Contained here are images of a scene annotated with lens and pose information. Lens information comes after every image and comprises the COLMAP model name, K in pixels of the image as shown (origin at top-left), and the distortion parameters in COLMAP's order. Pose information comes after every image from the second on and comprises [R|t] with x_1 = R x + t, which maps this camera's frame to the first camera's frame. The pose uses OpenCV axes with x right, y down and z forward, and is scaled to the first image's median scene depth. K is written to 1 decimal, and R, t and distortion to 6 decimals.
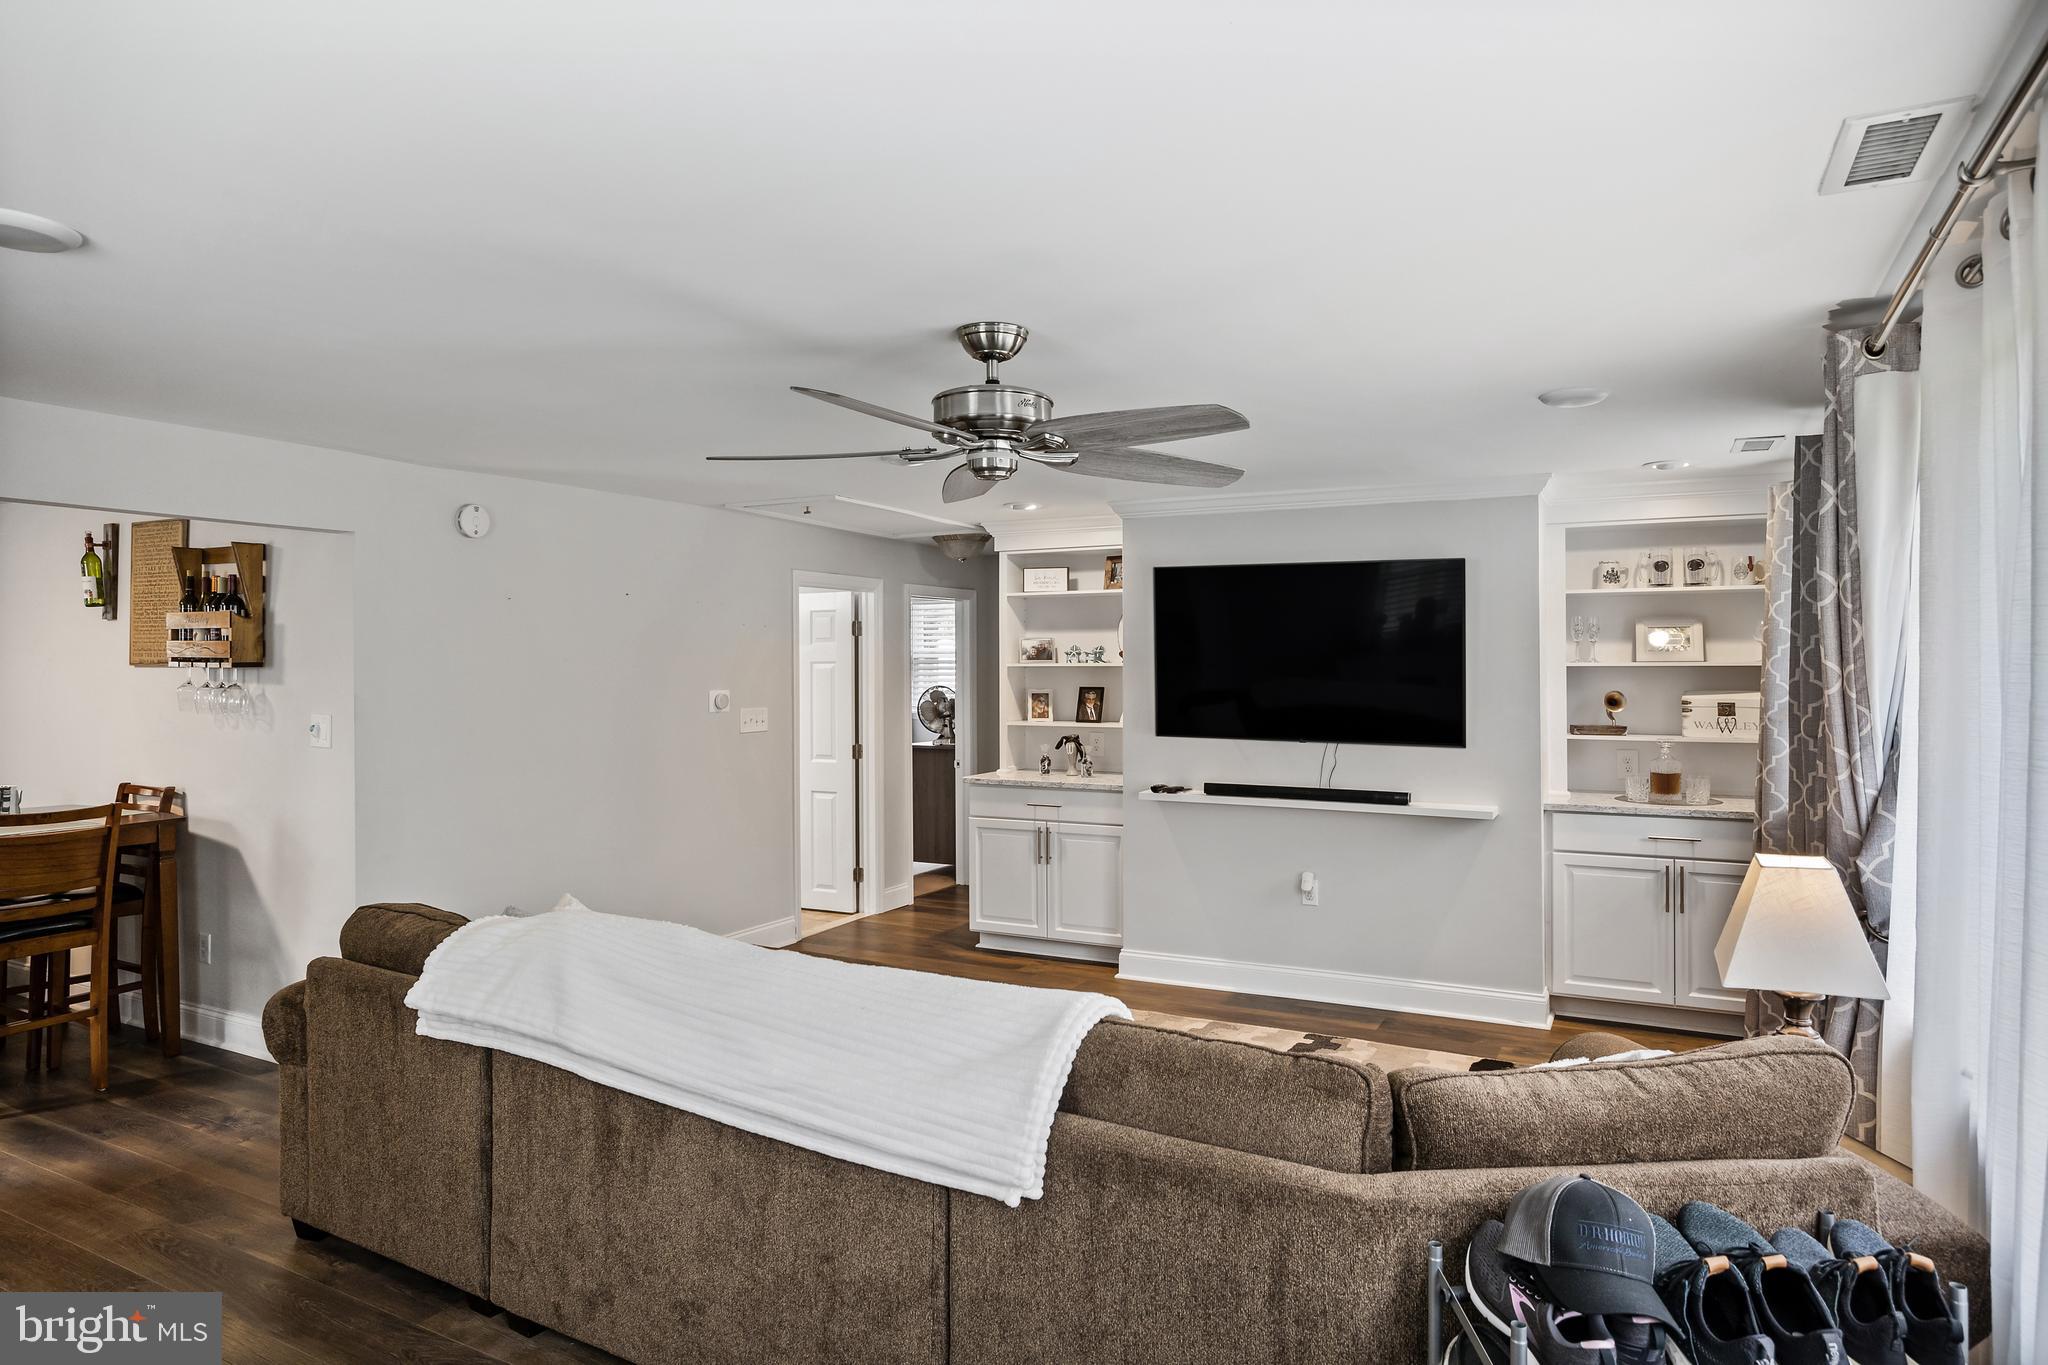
lens RADIAL K [[1236.4, 0, 1030.1], [0, 1236.4, 669.4], [0, 0, 1]] dist [-0.003072, -0.003179]
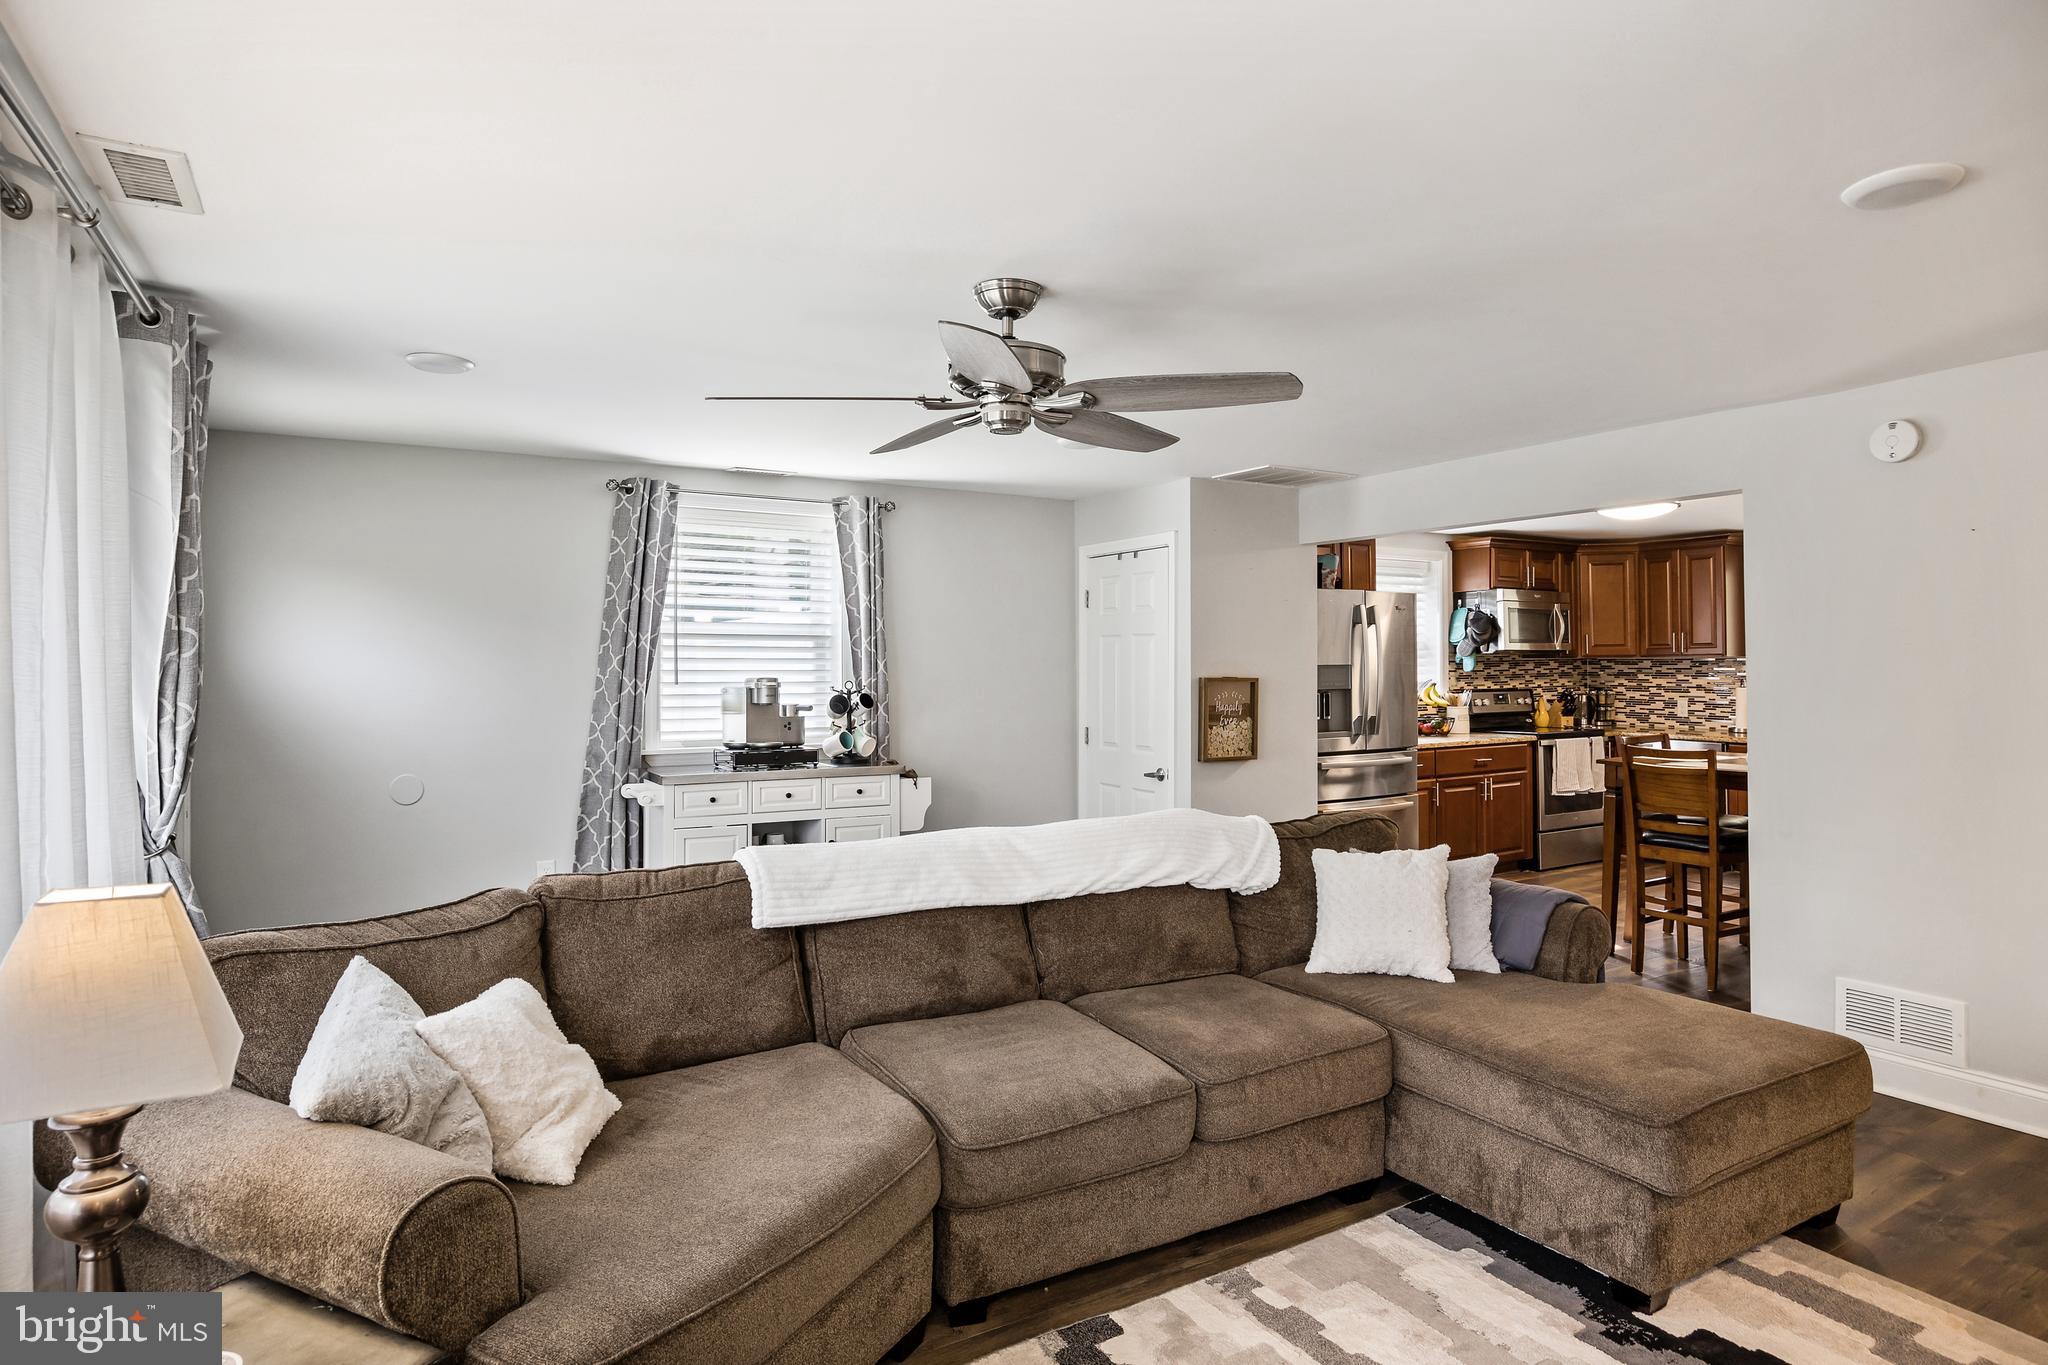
lens RADIAL K [[1109.7, 0, 1034.0], [0, 1109.7, 670.9], [0, 0, 1]] dist [-0.016556, 0.000155]
pose [[-0.498856, 0.009684, -0.866631, 0.396009], [0.008131, 0.999946, 0.006493, 0.017033], [0.866647, -0.003808, -0.498907, 0.778175]]
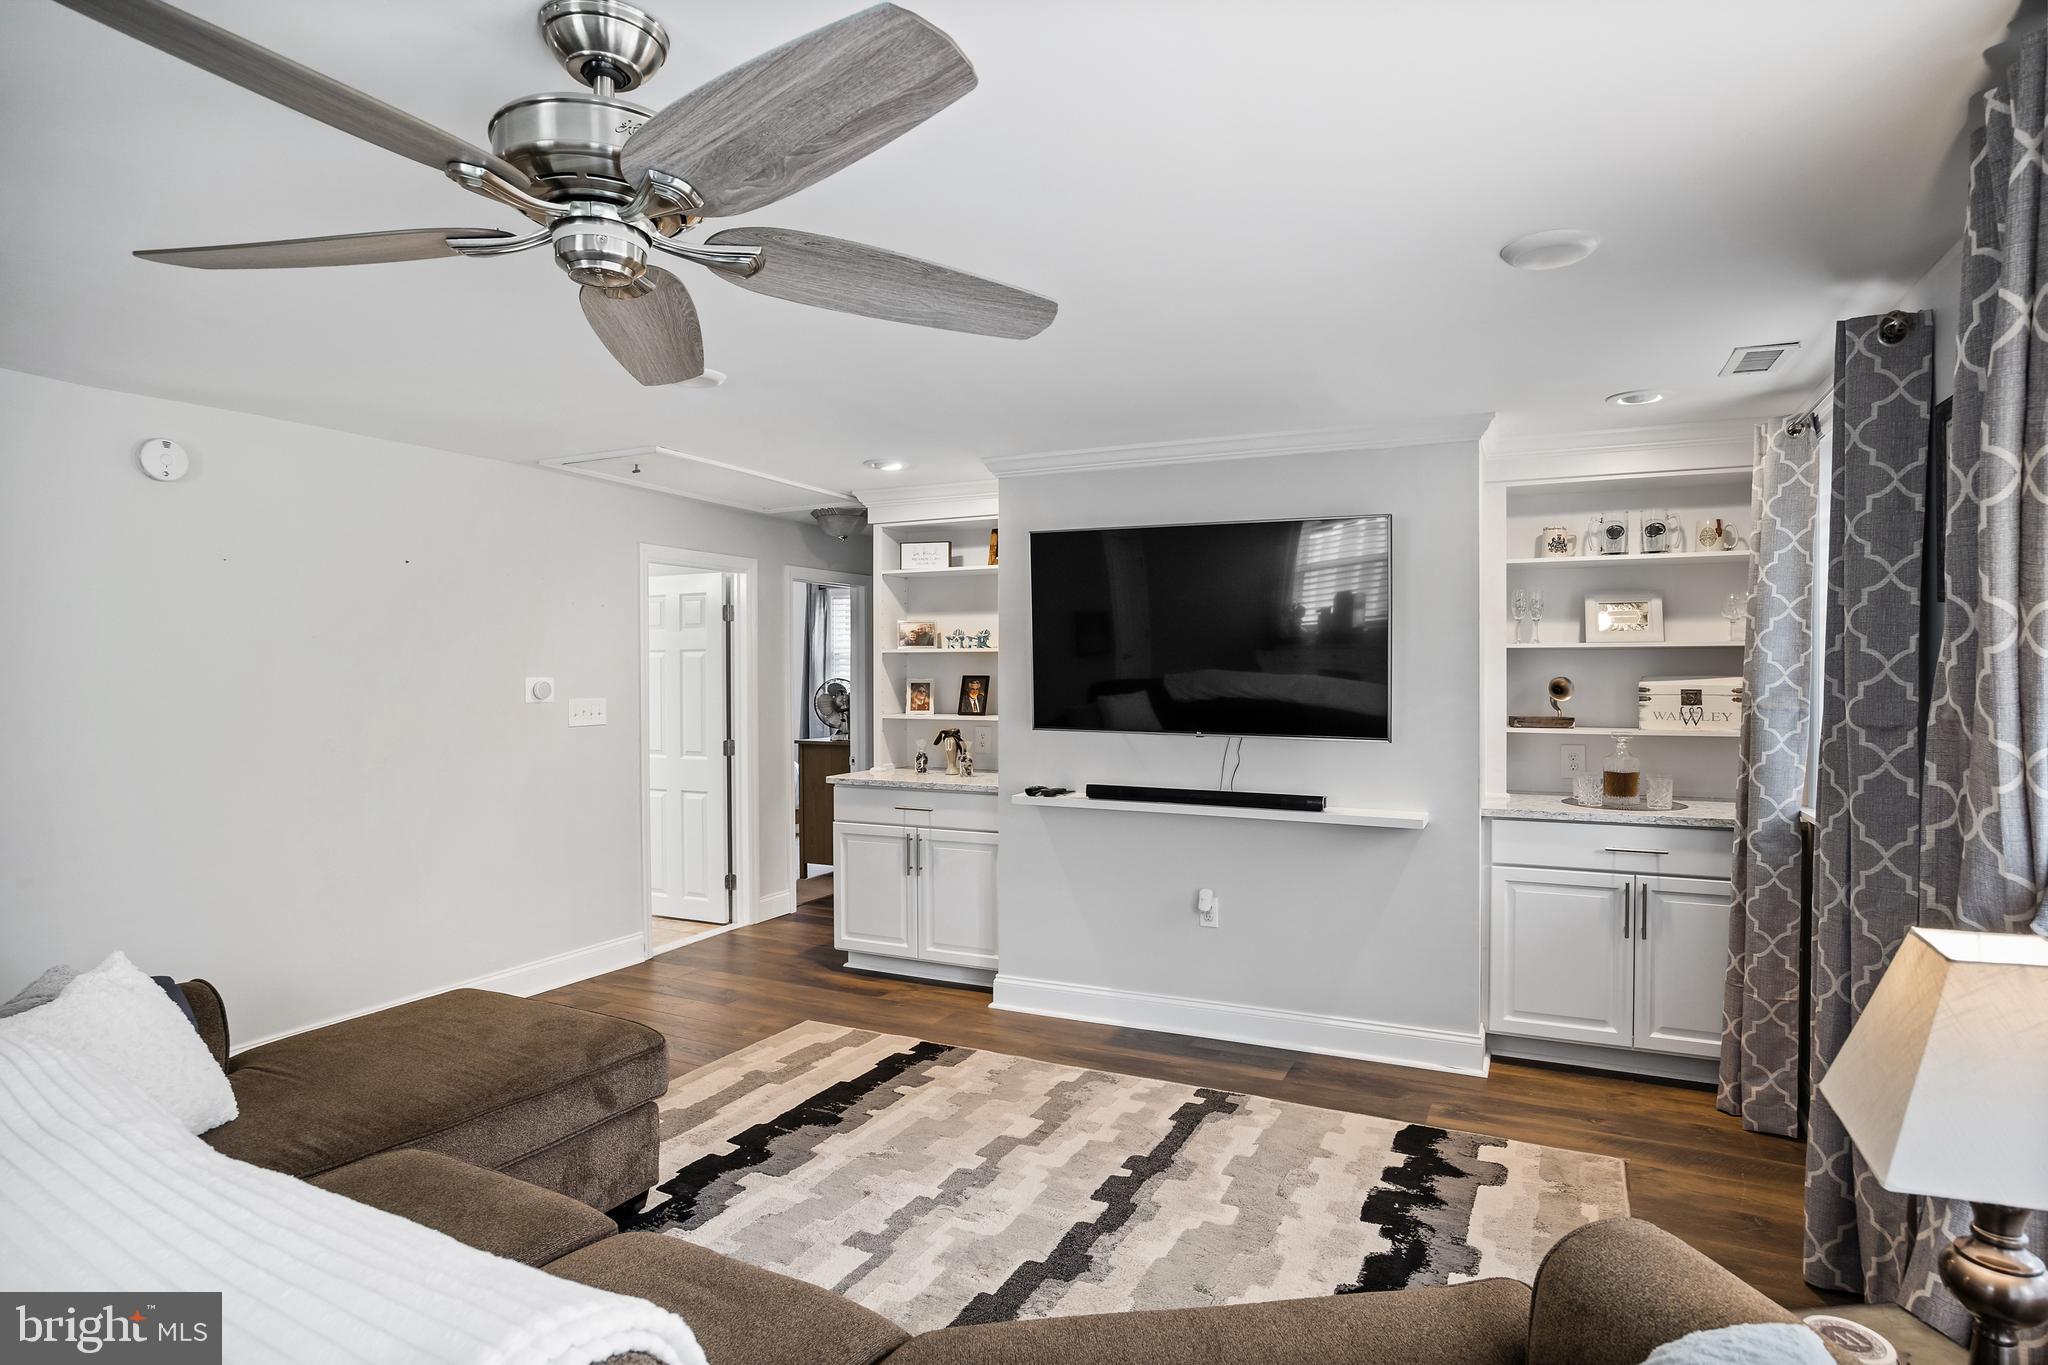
lens RADIAL K [[1109.7, 0, 1029.2], [0, 1109.7, 693.8], [0, 0, 1]] dist [-0.016556, 0.000155]
pose [[0.999510, 0.000409, 0.031297, 0.078361], [-0.000979, 0.999834, 0.018198, 0.015672], [-0.031285, -0.018220, 0.999344, 0.240713]]
